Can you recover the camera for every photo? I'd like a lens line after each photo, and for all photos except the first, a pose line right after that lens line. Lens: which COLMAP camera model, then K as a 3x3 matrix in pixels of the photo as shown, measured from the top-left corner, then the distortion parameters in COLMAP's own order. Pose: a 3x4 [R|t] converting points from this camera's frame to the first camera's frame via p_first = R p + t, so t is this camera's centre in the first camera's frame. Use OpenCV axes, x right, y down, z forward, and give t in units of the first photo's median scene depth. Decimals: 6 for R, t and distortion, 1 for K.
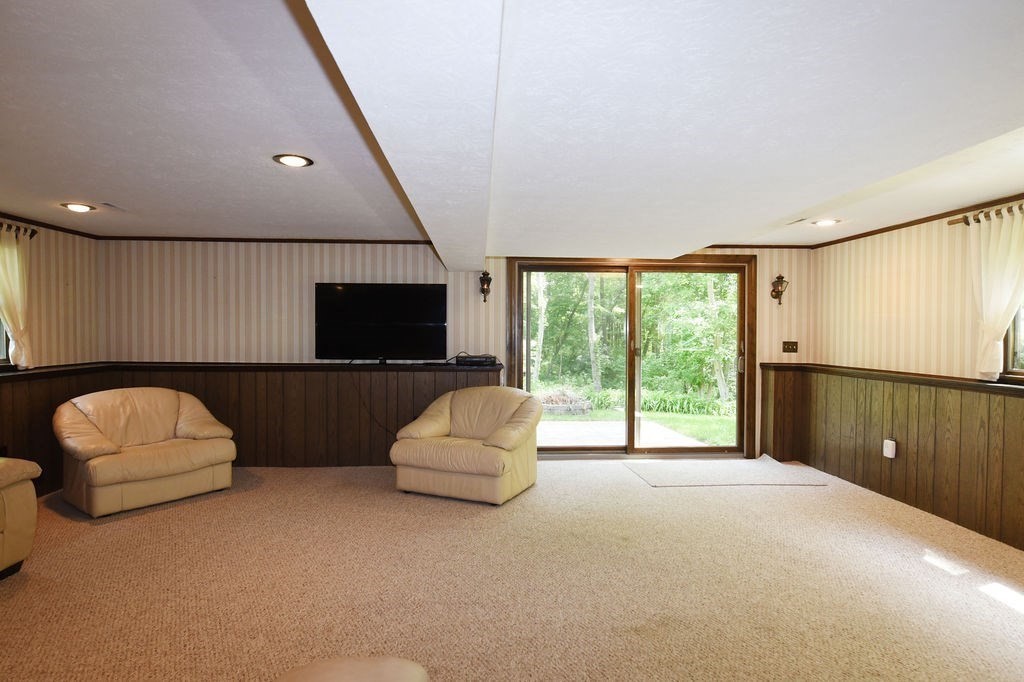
lens RADIAL K [[539.7, 0, 512.0], [0, 539.7, 341.0], [0, 0, 1]] dist [-0.014549, -0.000372]
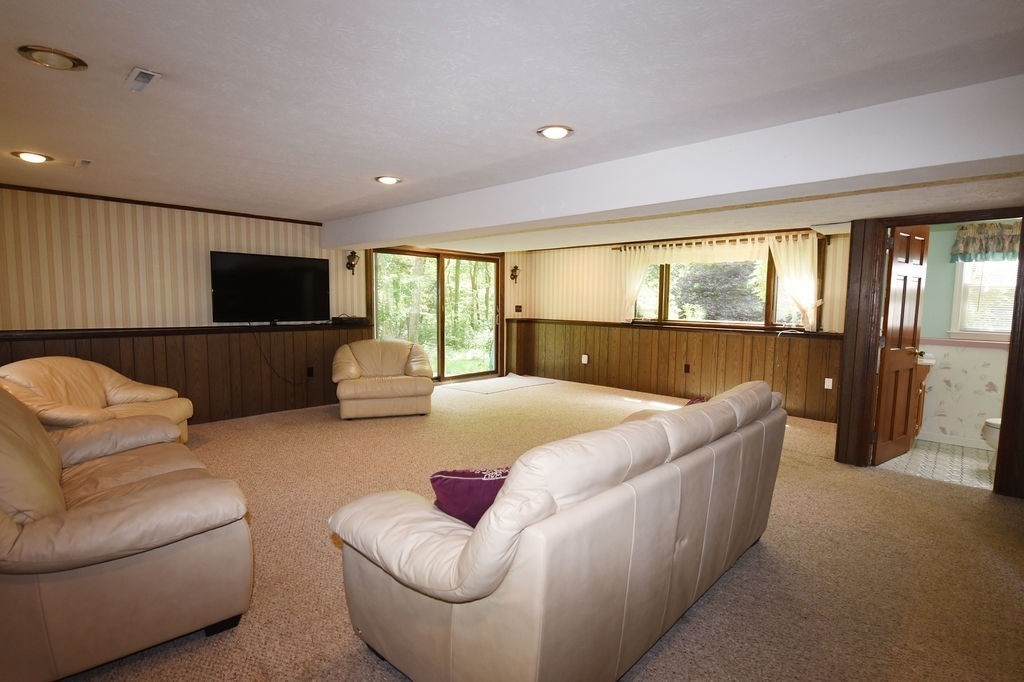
lens RADIAL K [[486.9, 0, 512.0], [0, 486.9, 341.0], [0, 0, 1]] dist [-0.000480, -0.014423]
pose [[0.735091, -0.050497, 0.676086, -0.580542], [-0.000731, 0.997163, 0.075273, -0.003137], [-0.677969, -0.055827, 0.732968, -0.116240]]
